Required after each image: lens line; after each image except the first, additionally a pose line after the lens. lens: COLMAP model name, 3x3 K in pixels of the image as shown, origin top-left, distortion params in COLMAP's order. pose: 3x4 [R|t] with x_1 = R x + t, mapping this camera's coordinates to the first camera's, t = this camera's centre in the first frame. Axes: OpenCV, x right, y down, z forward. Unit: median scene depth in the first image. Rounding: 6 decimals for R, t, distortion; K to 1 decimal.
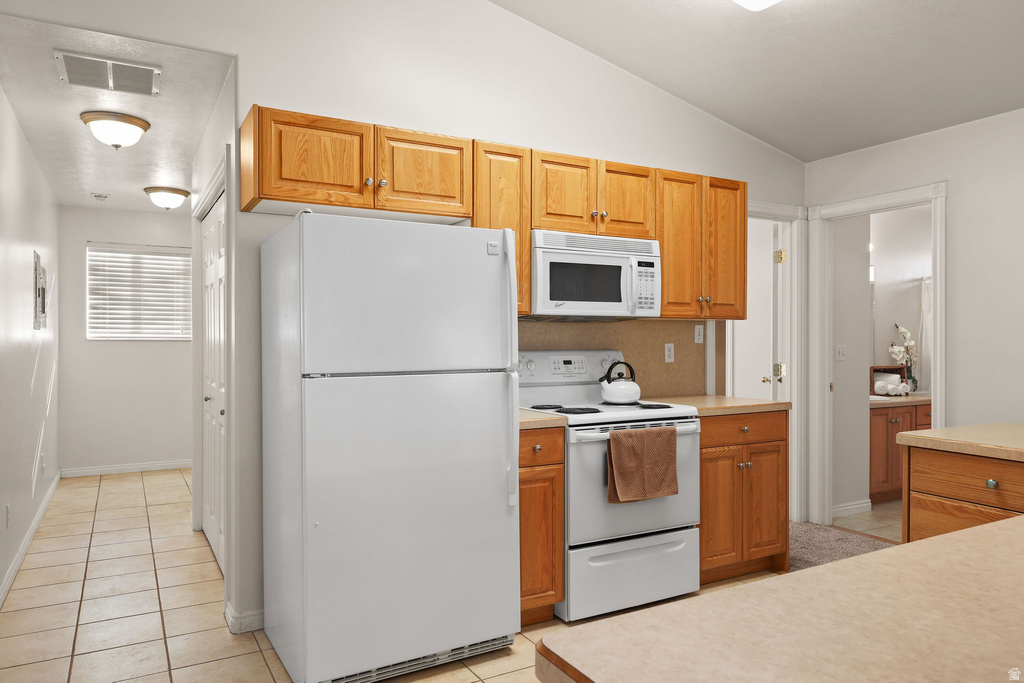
lens RADIAL K [[690.7, 0, 511.3], [0, 690.7, 339.9], [0, 0, 1]] dist [0.004634, 0.001031]
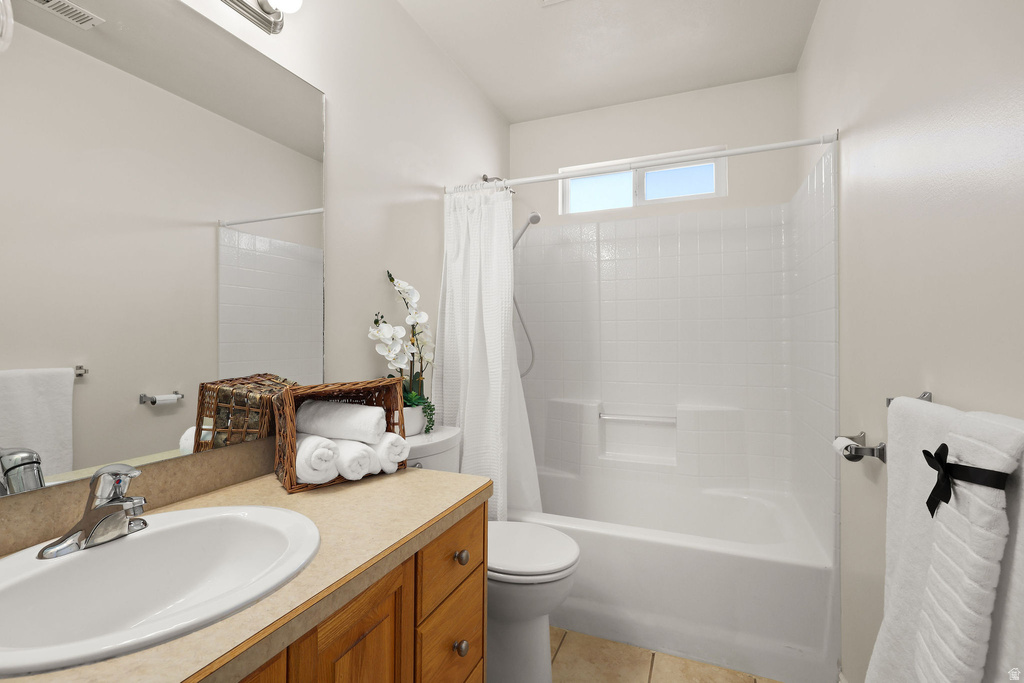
lens RADIAL K [[477.3, 0, 512.1], [0, 477.3, 338.5], [0, 0, 1]] dist [0.006716, 0.001109]
pose [[0.786544, -0.002096, 0.617531, 0.444647], [0.003084, 0.999995, -0.000534, 0.017369], [-0.617527, 0.002324, 0.786547, 0.741954]]
